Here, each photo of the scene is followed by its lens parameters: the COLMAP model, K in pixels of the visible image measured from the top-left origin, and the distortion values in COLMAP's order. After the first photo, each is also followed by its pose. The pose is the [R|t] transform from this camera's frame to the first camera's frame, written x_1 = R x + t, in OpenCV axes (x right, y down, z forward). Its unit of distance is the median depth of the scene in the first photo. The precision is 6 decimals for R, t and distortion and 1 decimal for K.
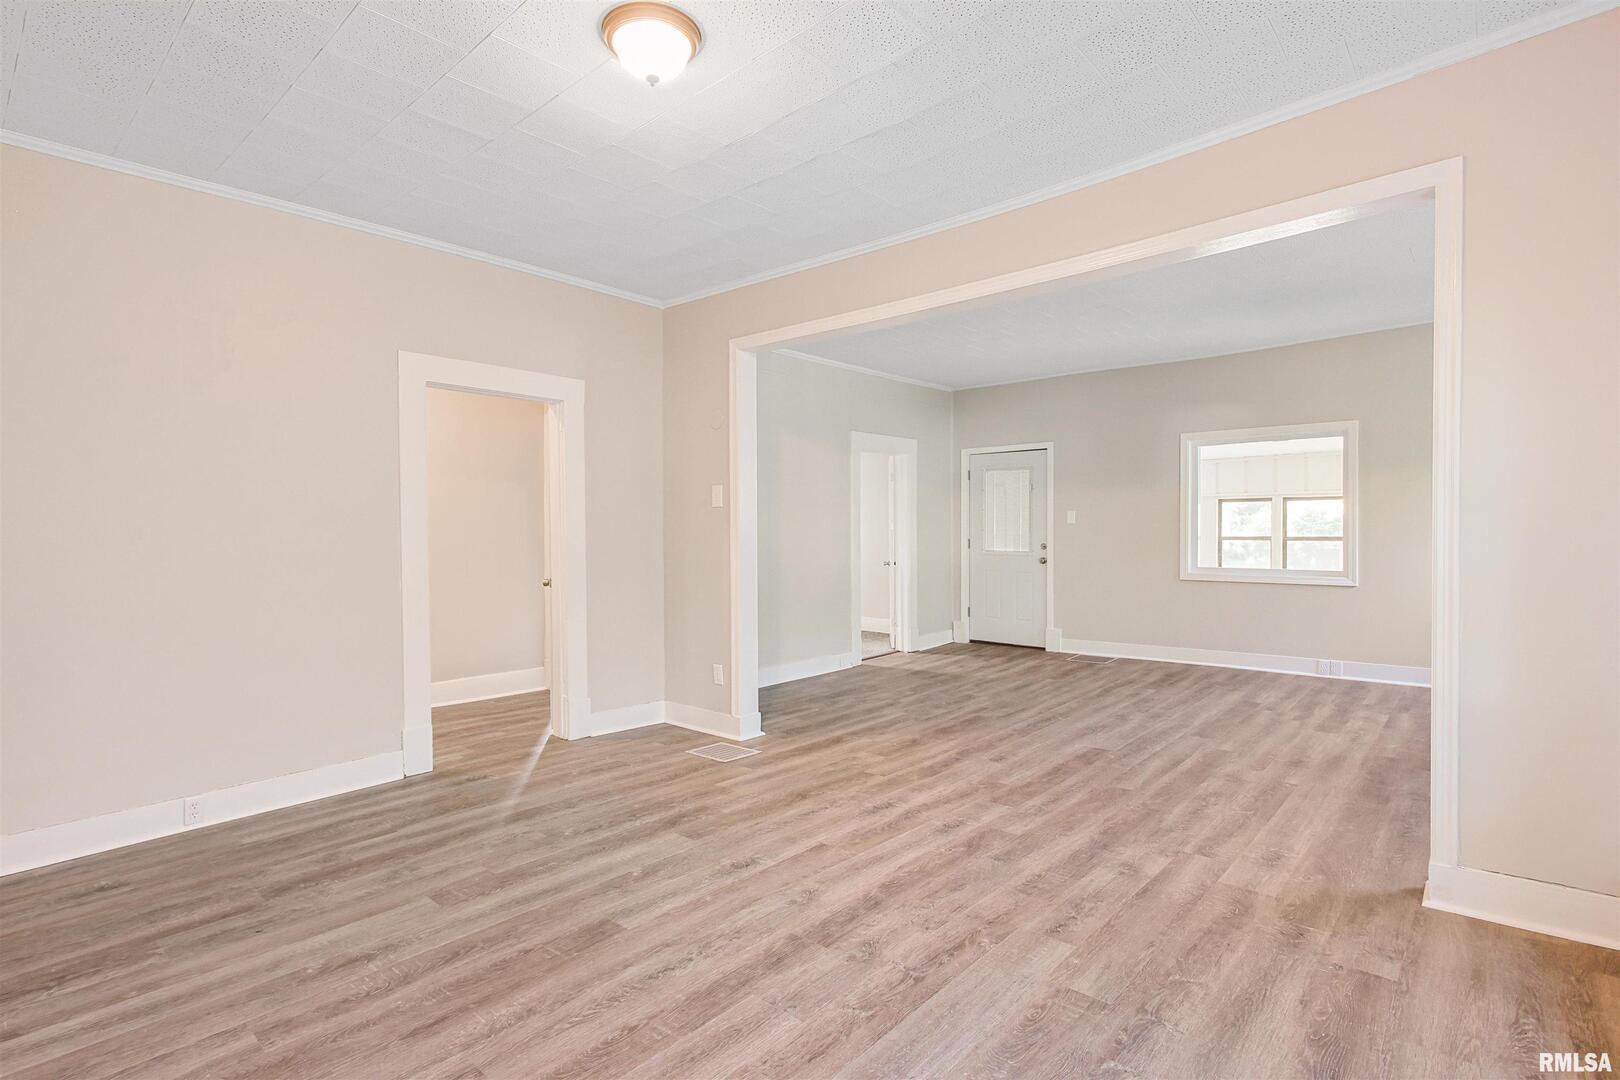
lens RADIAL K [[799.7, 0, 810.0], [0, 799.7, 540.0], [0, 0, 1]] dist [-0.001591, -0.000005]
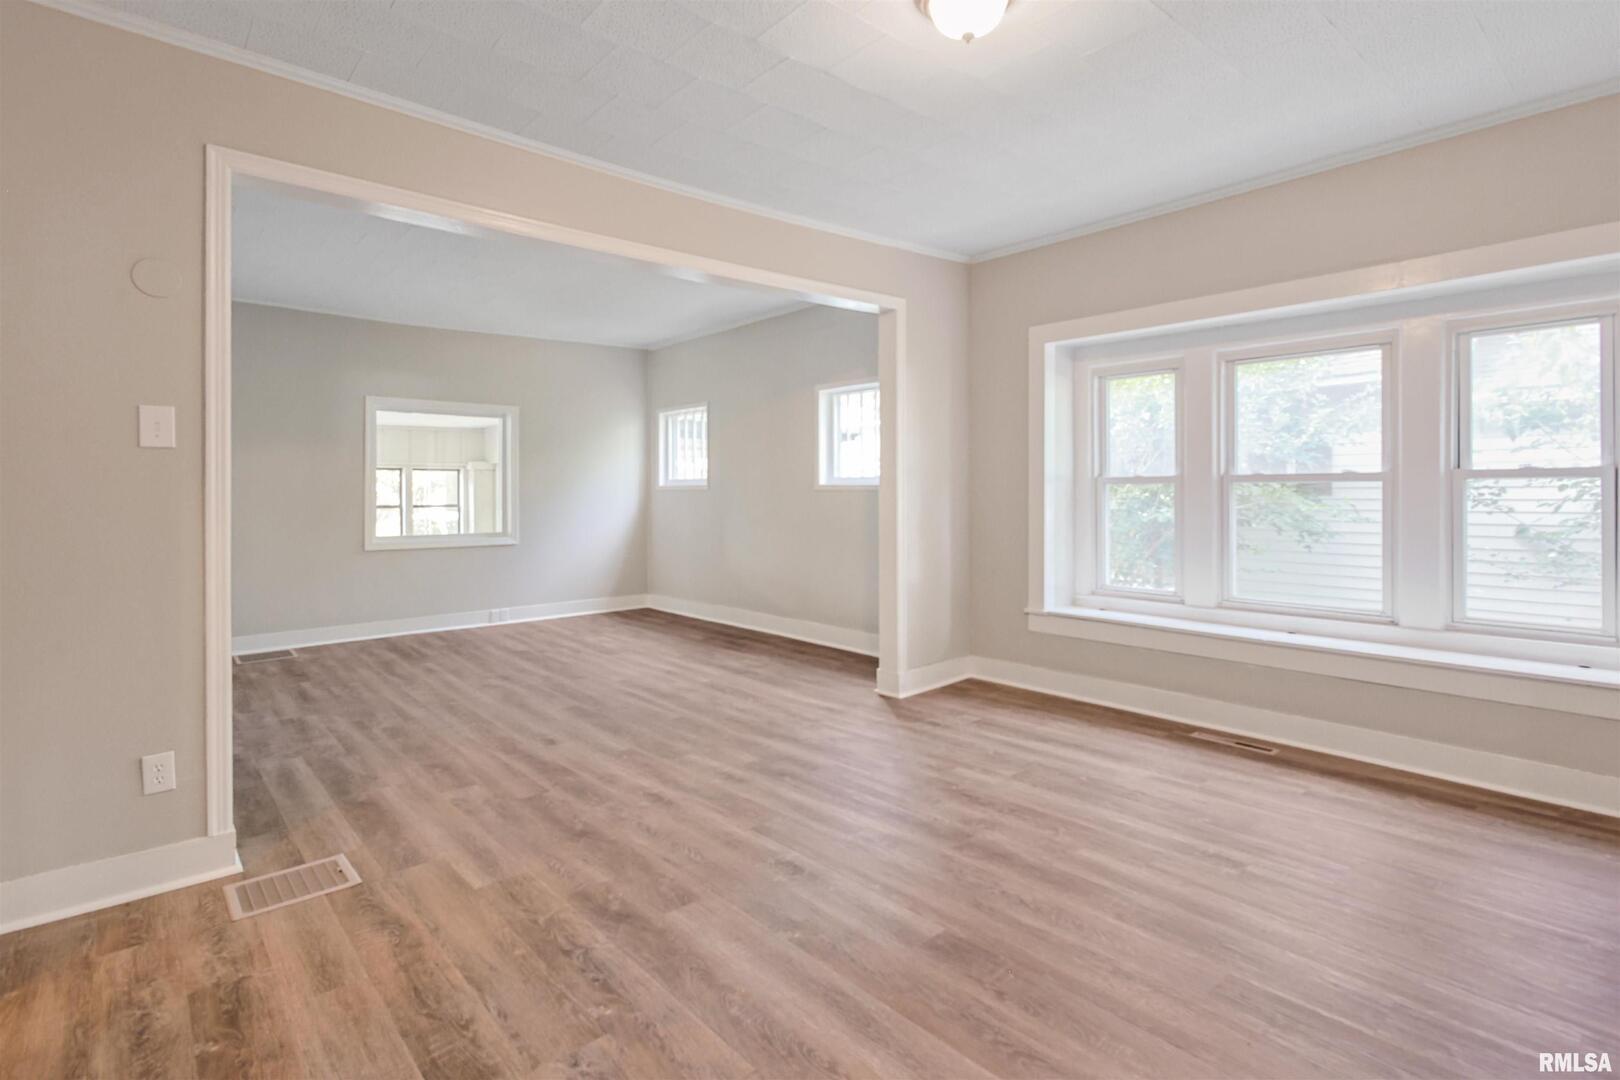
lens RADIAL K [[792.5, 0, 812.0], [0, 792.5, 489.7], [0, 0, 1]] dist [-0.000020, 0.000423]
pose [[0.128363, 0.009930, 0.991678, -0.686691], [0.018113, 0.999760, -0.012356, -0.001275], [-0.991562, 0.019548, 0.128152, 0.617572]]
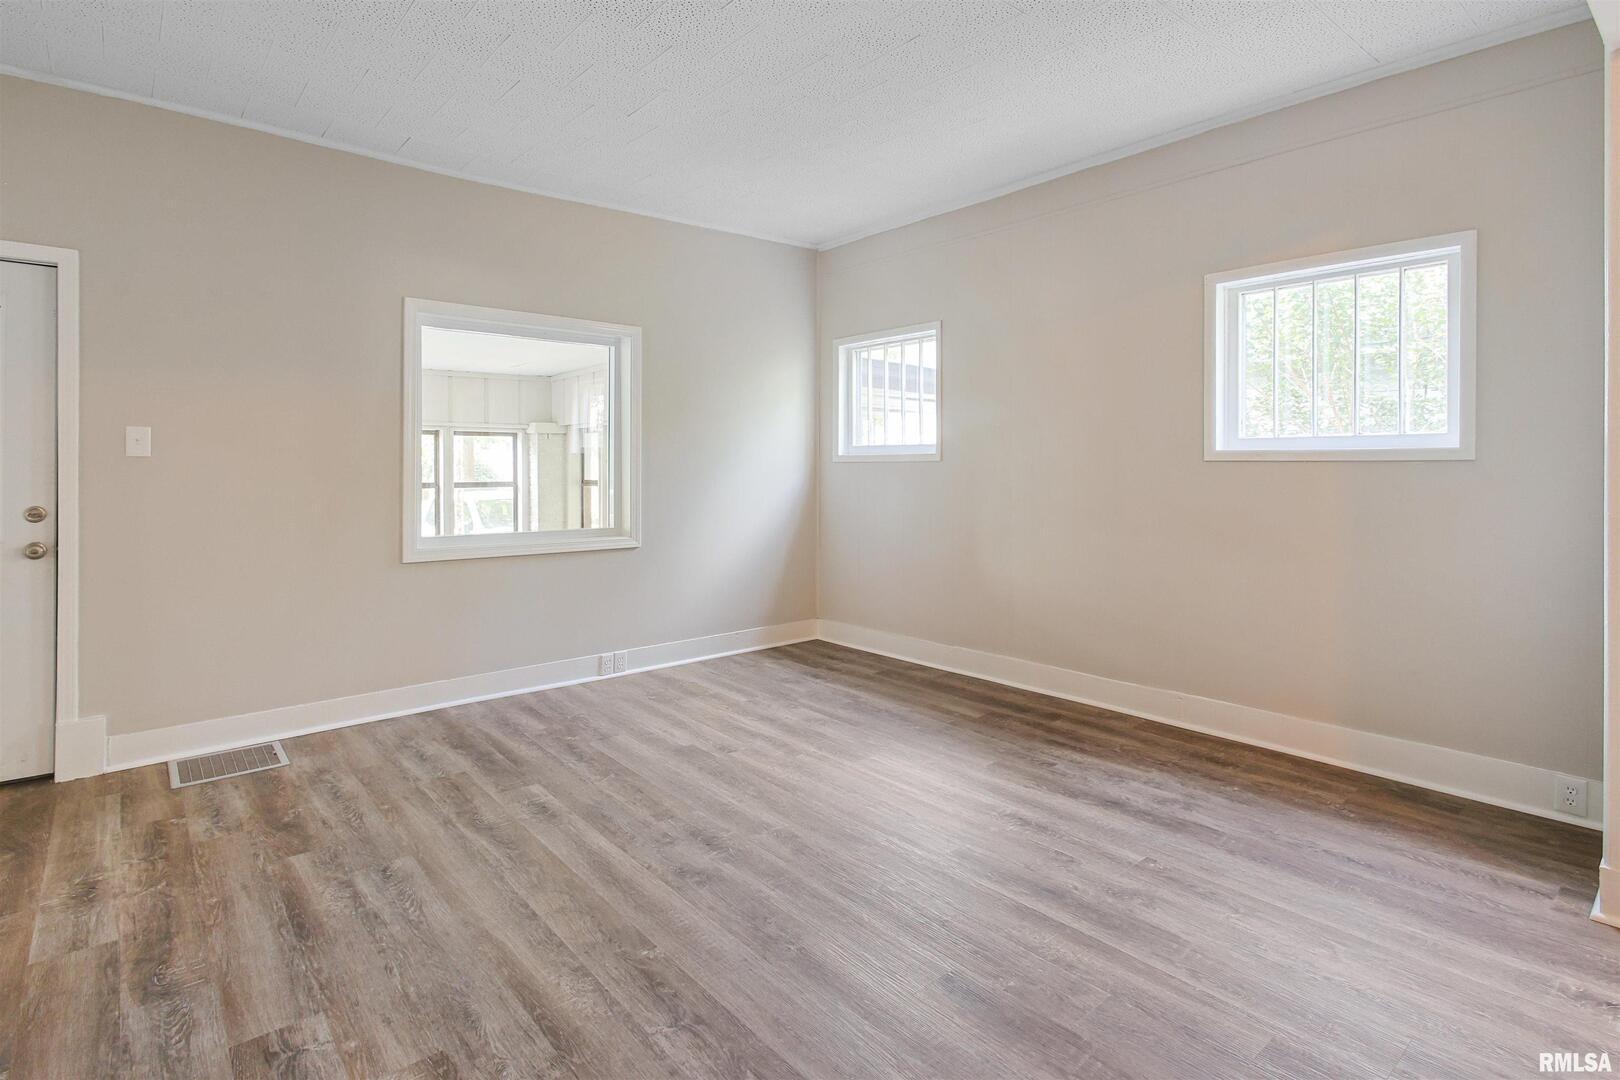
lens RADIAL K [[808.6, 0, 808.8], [0, 808.6, 465.2], [0, 0, 1]] dist [-0.001450, 0.001585]
pose [[0.138717, 0.011401, 0.990266, -0.084549], [0.014629, 0.999801, -0.013560, -0.009387], [-0.990224, 0.016368, 0.138523, 1.120970]]
